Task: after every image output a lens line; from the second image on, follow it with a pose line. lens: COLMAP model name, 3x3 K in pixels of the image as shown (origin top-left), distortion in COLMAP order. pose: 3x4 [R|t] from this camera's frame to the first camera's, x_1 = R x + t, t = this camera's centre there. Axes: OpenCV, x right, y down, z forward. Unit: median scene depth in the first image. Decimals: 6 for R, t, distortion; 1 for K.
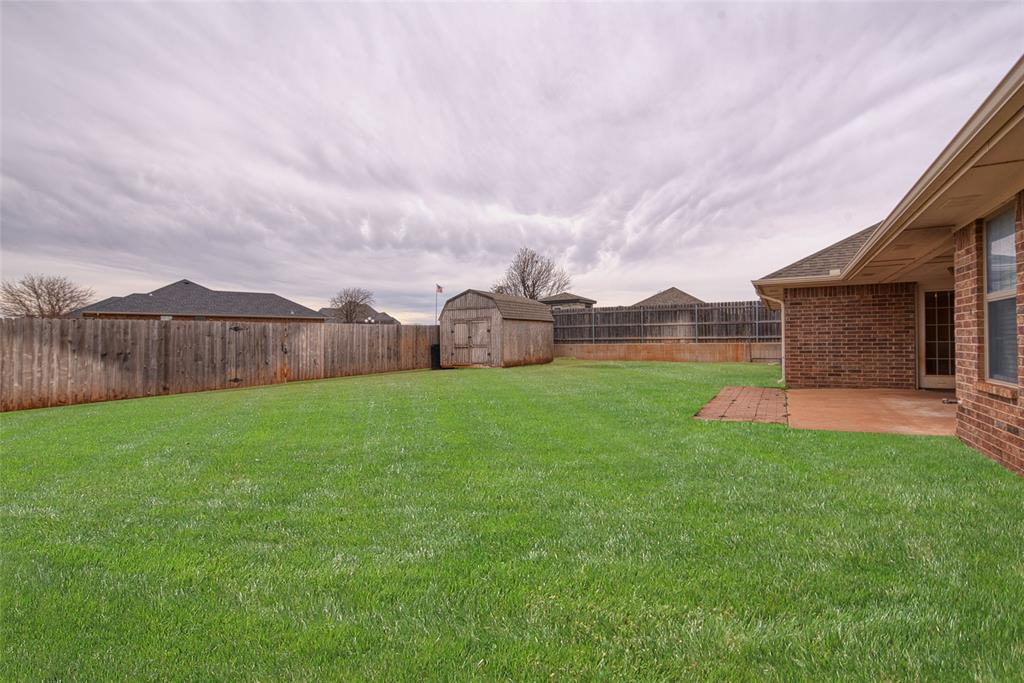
lens RADIAL K [[502.0, 0, 502.9], [0, 502.0, 339.0], [0, 0, 1]] dist [0.008618, 0.000507]
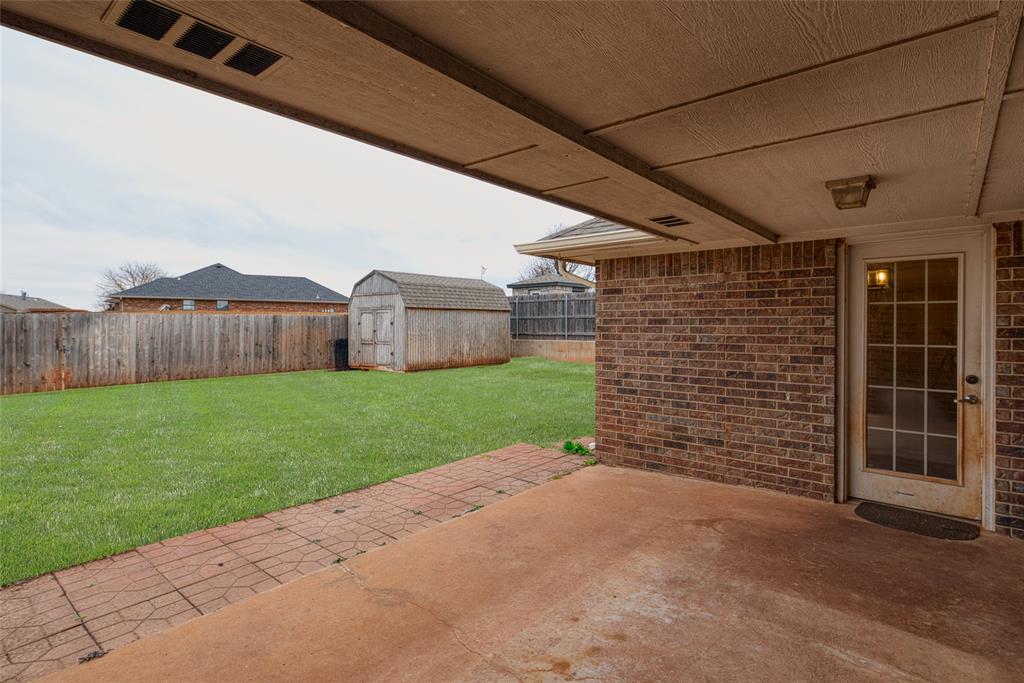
lens RADIAL K [[502.0, 0, 531.2], [0, 502.0, 326.0], [0, 0, 1]] dist [0.008618, 0.000507]
pose [[0.981897, 0.014328, -0.188871, 0.400540], [-0.012927, 0.999879, 0.008648, -0.026495], [0.188972, -0.006050, 0.981964, 0.340417]]
